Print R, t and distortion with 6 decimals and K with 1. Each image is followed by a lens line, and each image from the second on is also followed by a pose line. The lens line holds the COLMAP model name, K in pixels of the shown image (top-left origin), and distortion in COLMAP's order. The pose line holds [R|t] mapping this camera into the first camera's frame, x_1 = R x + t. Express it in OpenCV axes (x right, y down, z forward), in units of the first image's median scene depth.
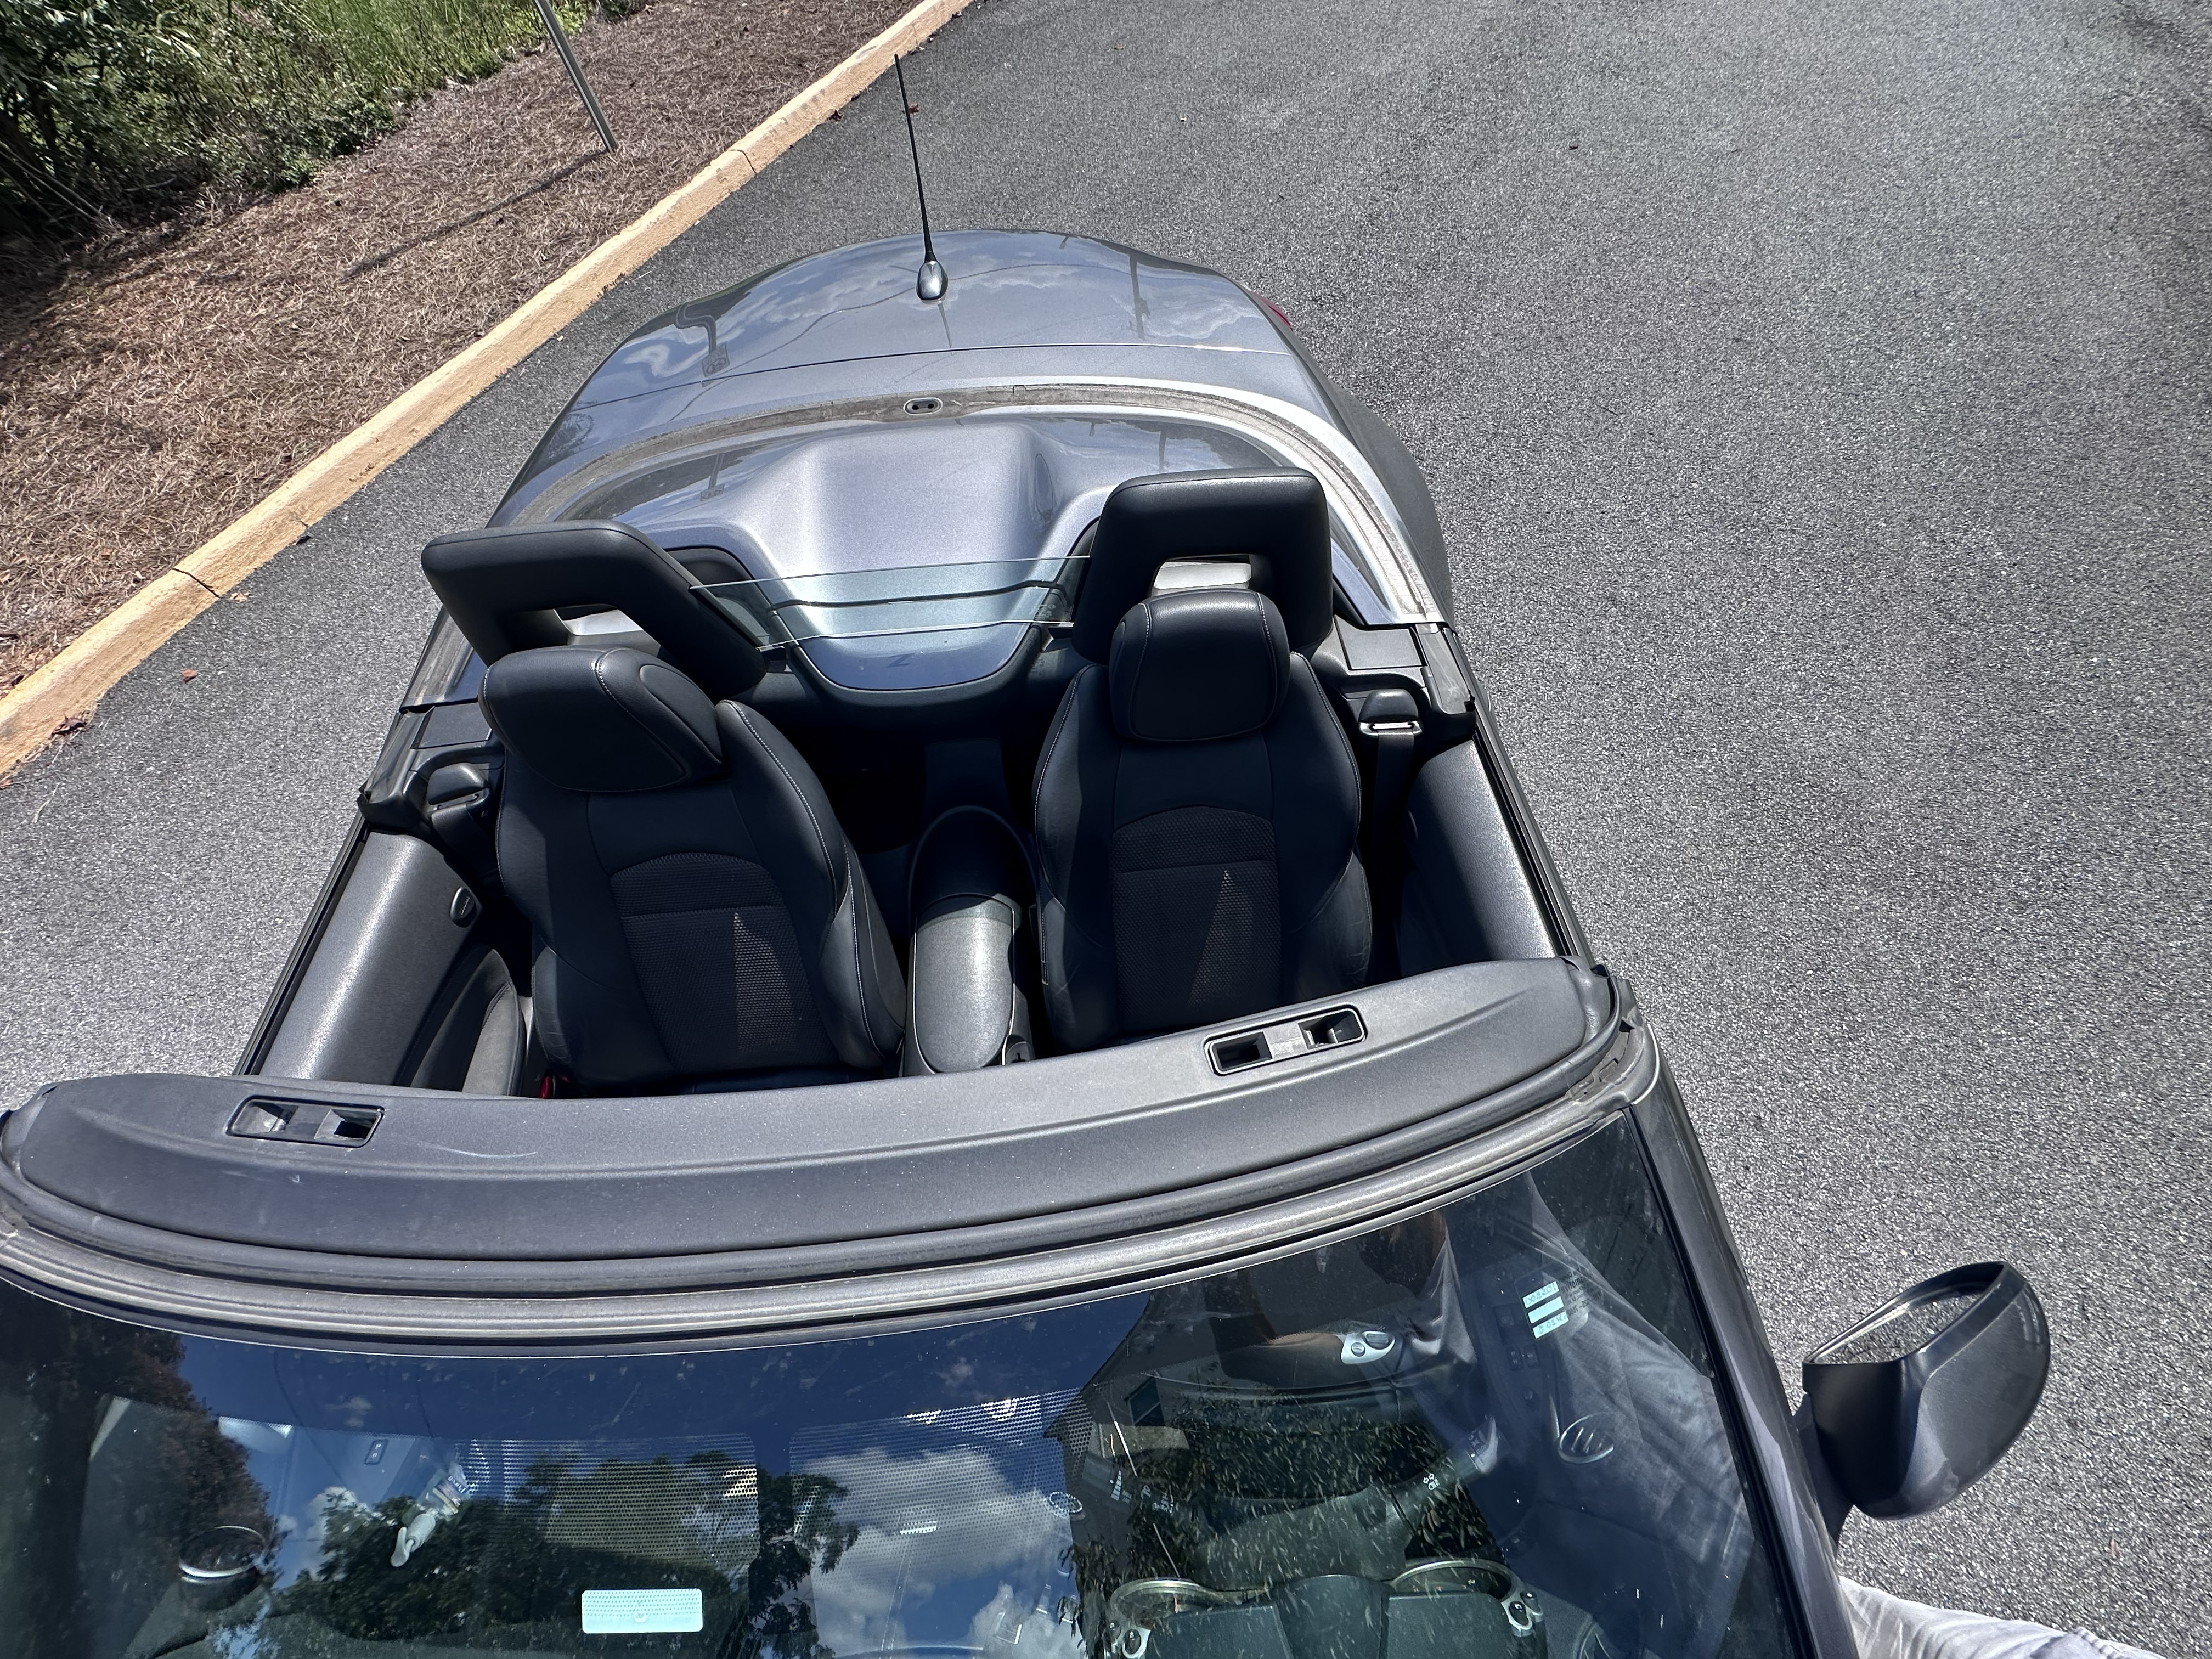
lens RADIAL K [[890.7, 0, 1107.8], [0, 890.7, 835.2], [0, 0, 1]] dist [-0.010488, 0.003646]
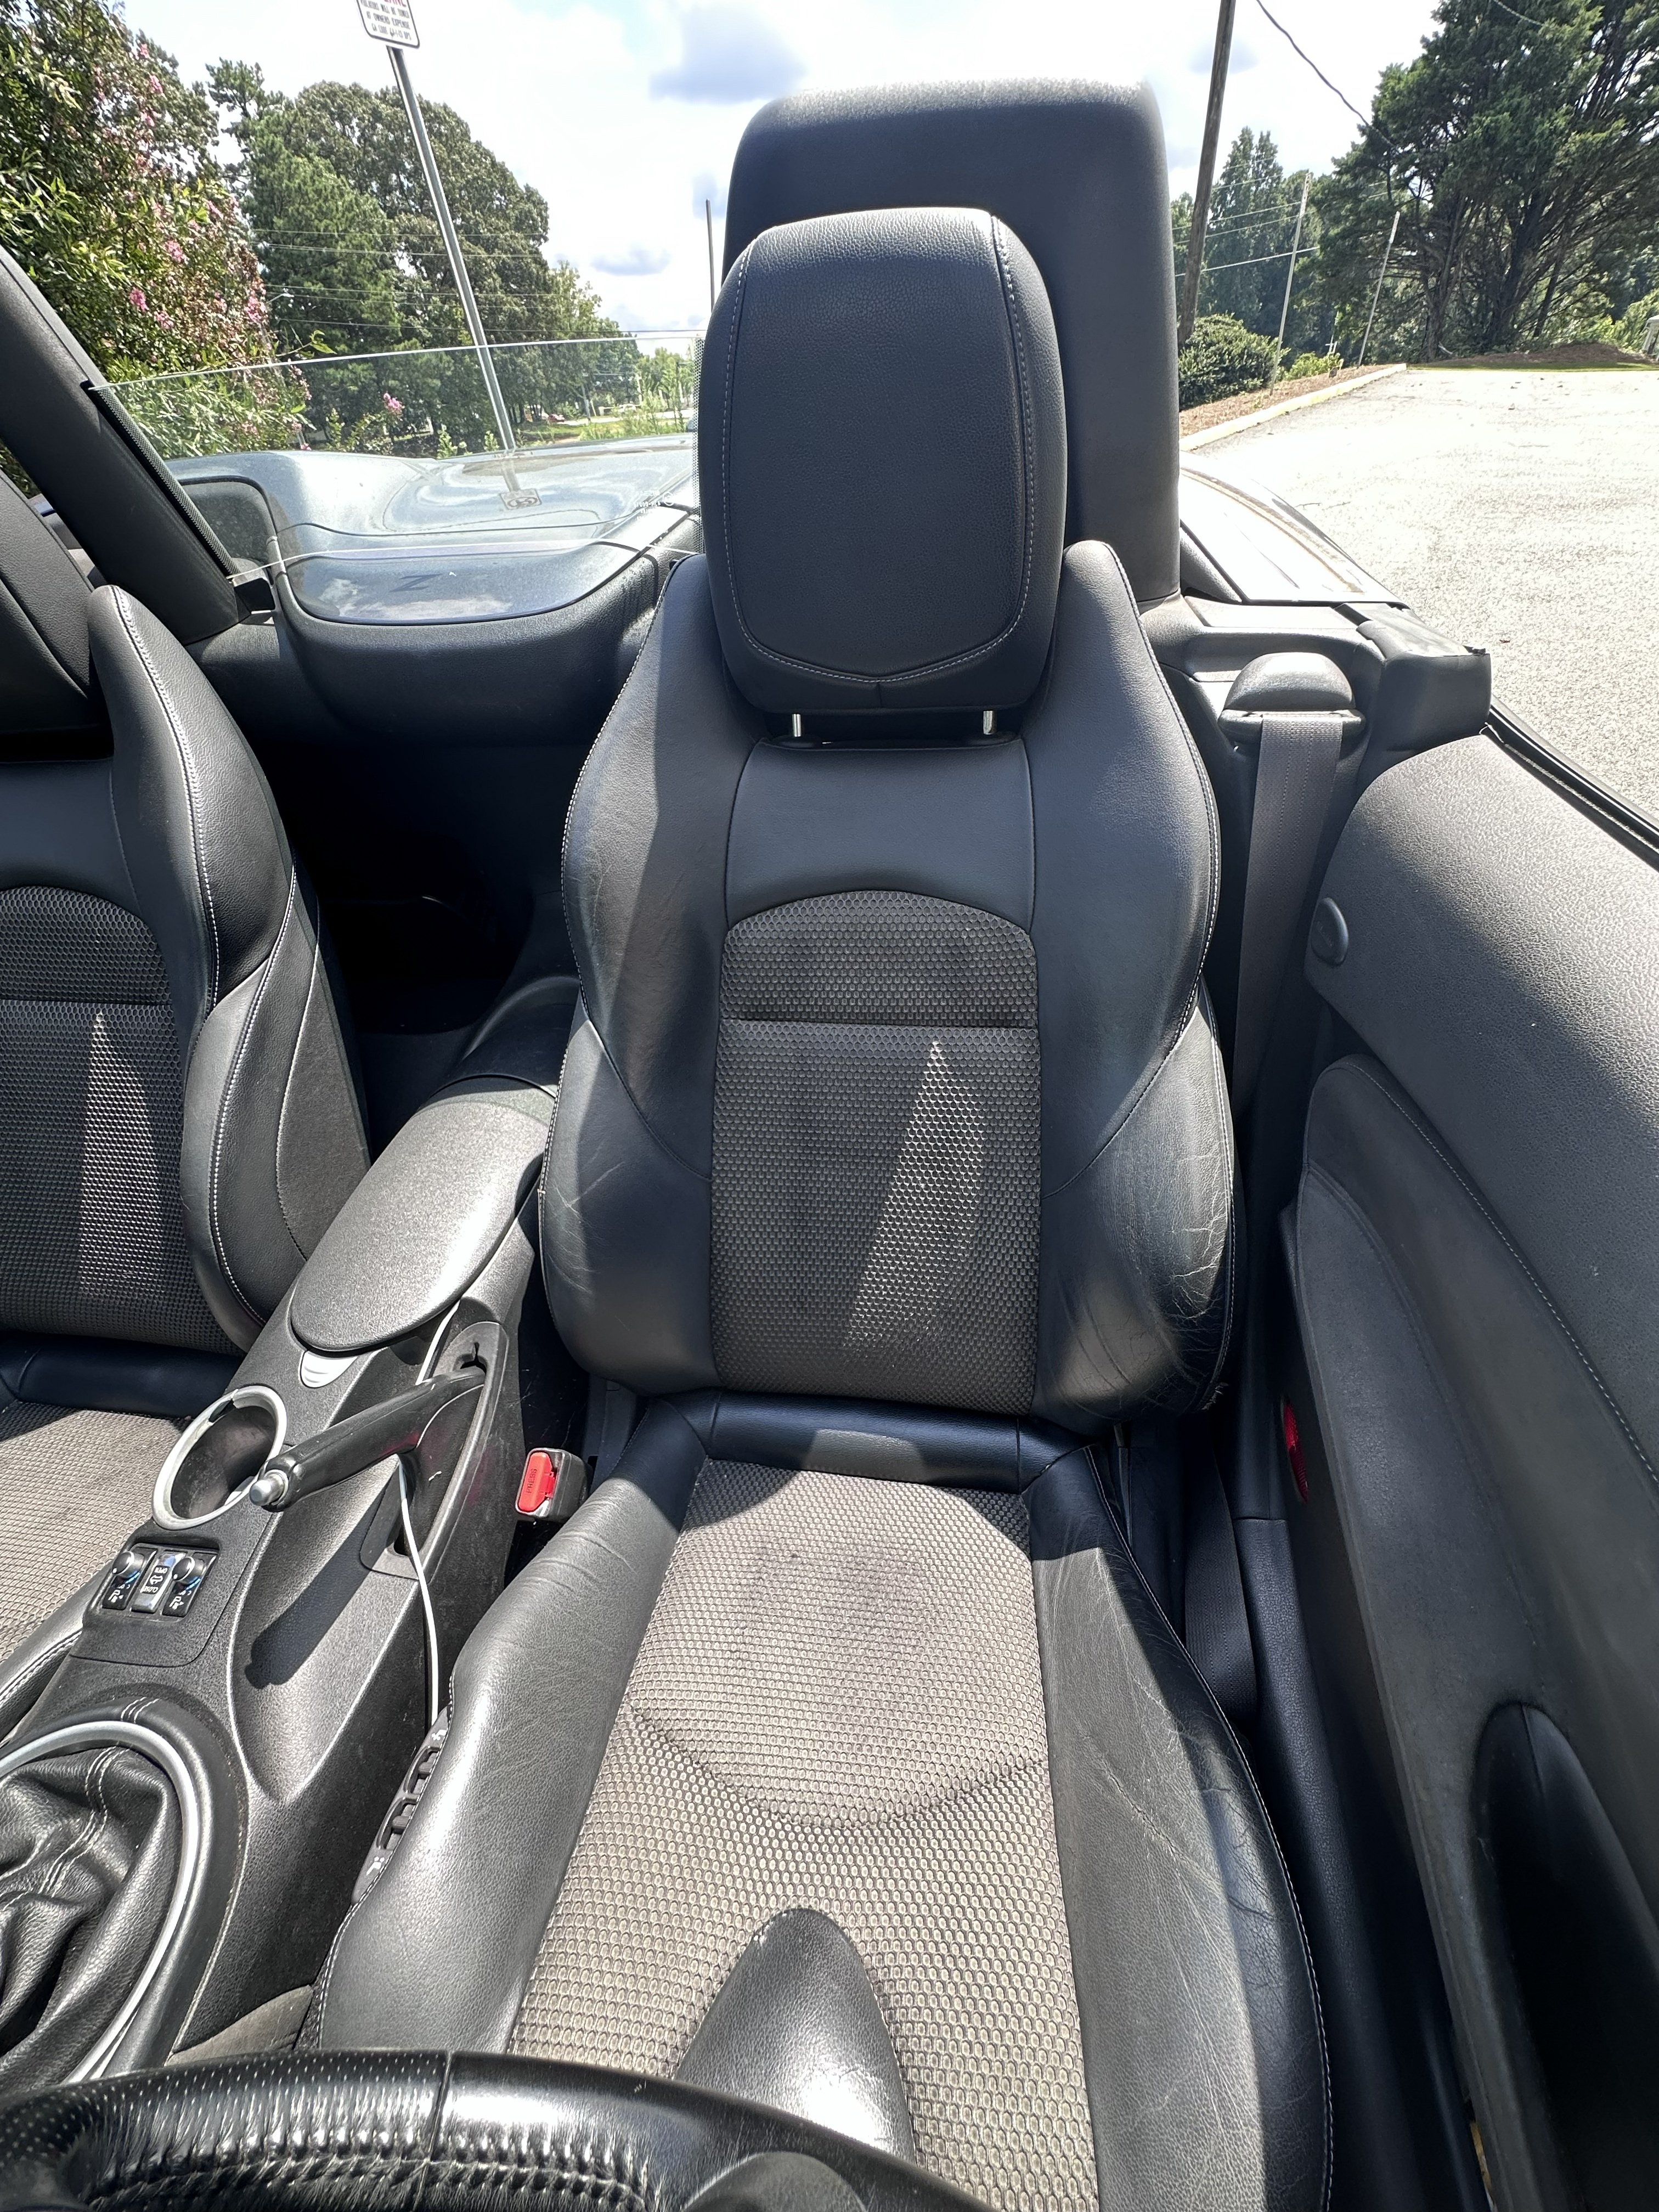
lens RADIAL K [[890.7, 0, 829.5], [0, 890.7, 1105.1], [0, 0, 1]] dist [-0.010488, 0.003646]
pose [[0.979791, 0.126039, -0.155320, 0.167573], [-0.167176, 0.942346, -0.289889, 0.248496], [0.109828, 0.309996, 0.944373, 0.559692]]
